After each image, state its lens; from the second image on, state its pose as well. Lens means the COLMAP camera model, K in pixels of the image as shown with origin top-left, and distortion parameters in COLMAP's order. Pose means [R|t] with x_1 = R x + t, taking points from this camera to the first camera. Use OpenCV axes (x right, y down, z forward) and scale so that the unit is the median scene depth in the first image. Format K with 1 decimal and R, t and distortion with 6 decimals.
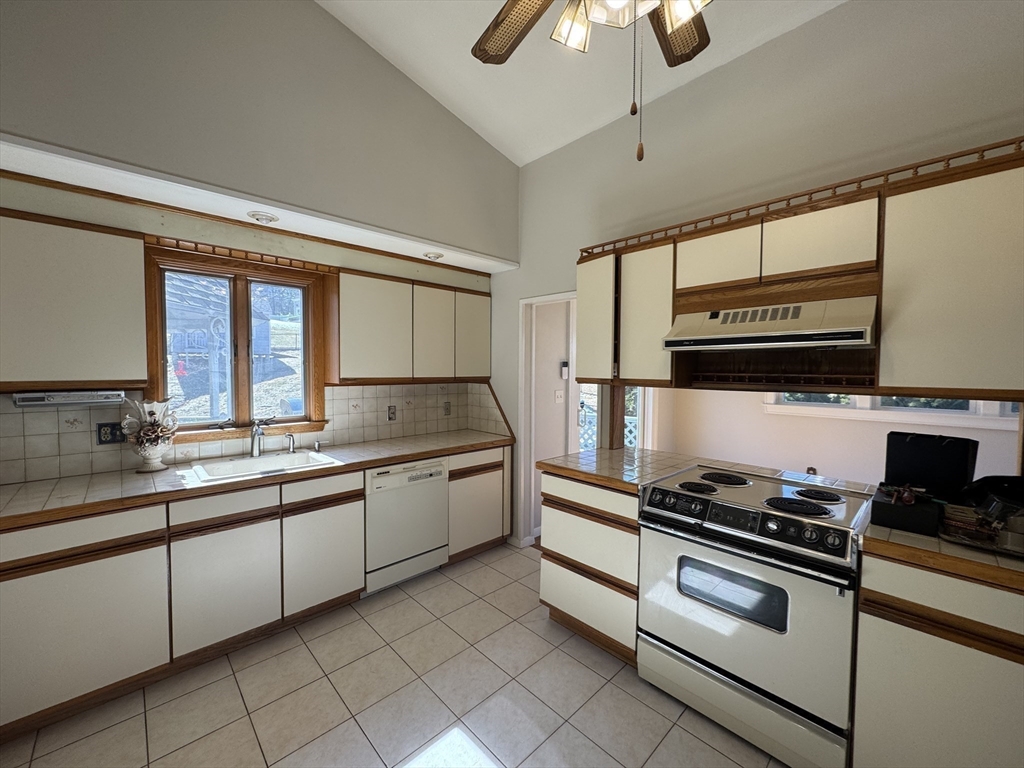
lens RADIAL K [[406.4, 0, 511.9], [0, 406.4, 384.1], [0, 0, 1]] dist [0.000669, -0.000331]
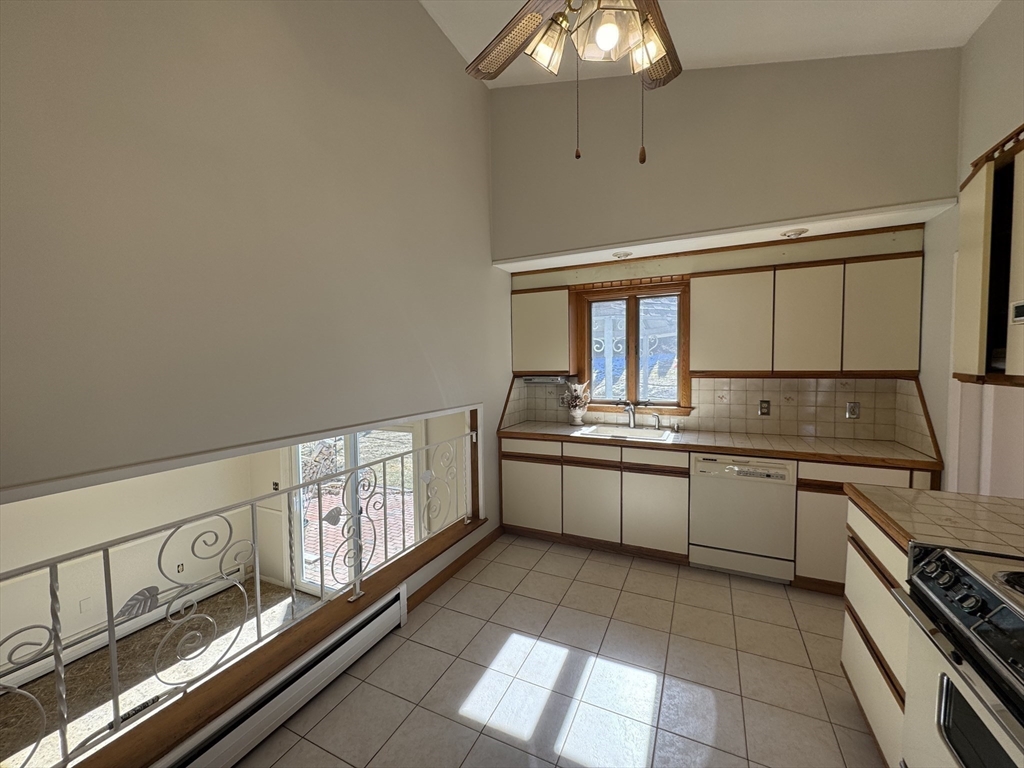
lens RADIAL K [[406.4, 0, 512.6], [0, 406.4, 383.4], [0, 0, 1]] dist [0.000669, -0.000331]
pose [[0.357805, 0.037216, -0.933055, 0.480749], [-0.021375, 0.999270, 0.031660, -0.004634], [0.933552, 0.008616, 0.358339, 0.127467]]
